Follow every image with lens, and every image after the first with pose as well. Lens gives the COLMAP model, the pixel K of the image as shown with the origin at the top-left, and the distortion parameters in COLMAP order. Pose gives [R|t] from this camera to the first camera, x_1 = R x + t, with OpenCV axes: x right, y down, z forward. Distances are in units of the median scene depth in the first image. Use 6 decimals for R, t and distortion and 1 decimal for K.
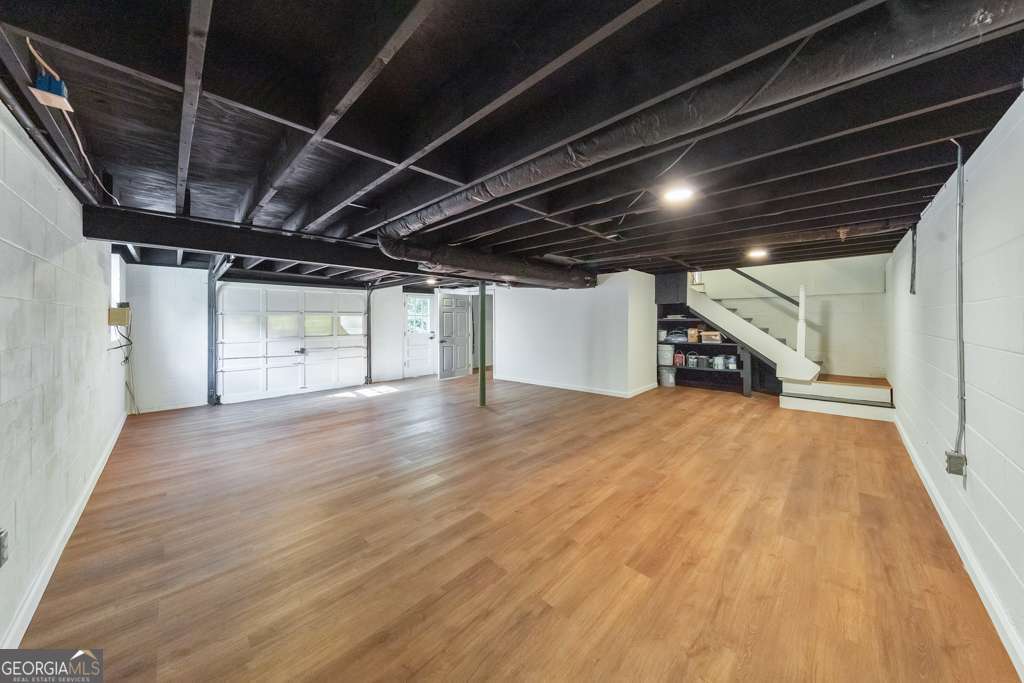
lens RADIAL K [[336.5, 0, 512.7], [0, 336.5, 320.9], [0, 0, 1]] dist [0.001288, -0.000017]
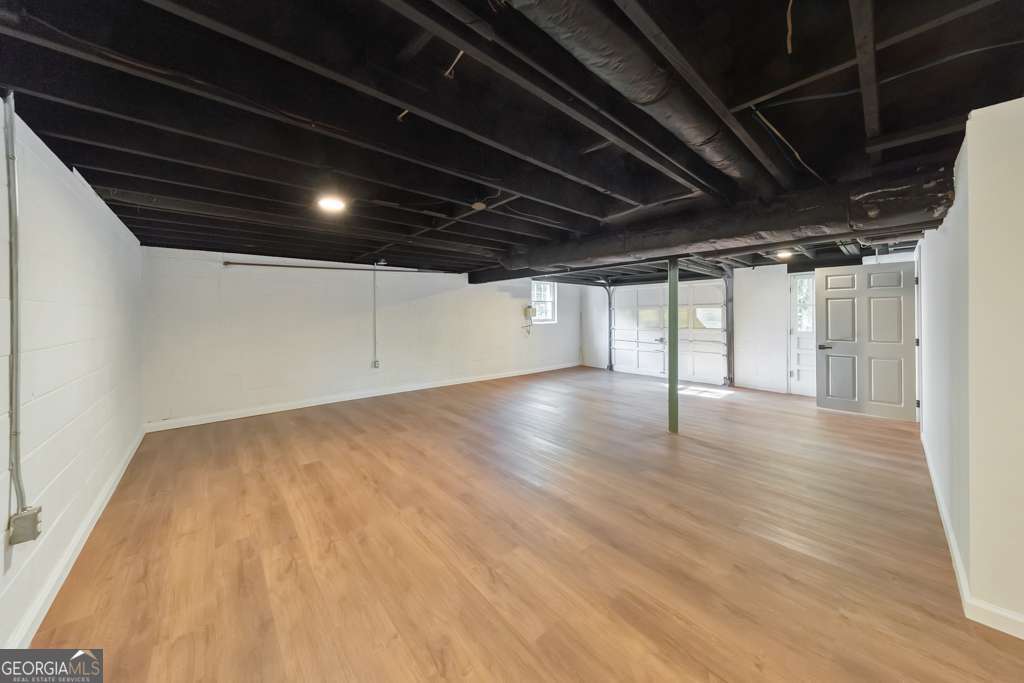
lens RADIAL K [[336.5, 0, 512.7], [0, 336.5, 320.9], [0, 0, 1]] dist [0.001288, -0.000017]
pose [[-0.066278, 0.026155, -0.997458, 1.223461], [0.004631, 0.999654, 0.025905, -0.015903], [0.997790, -0.002902, -0.066376, 1.308055]]
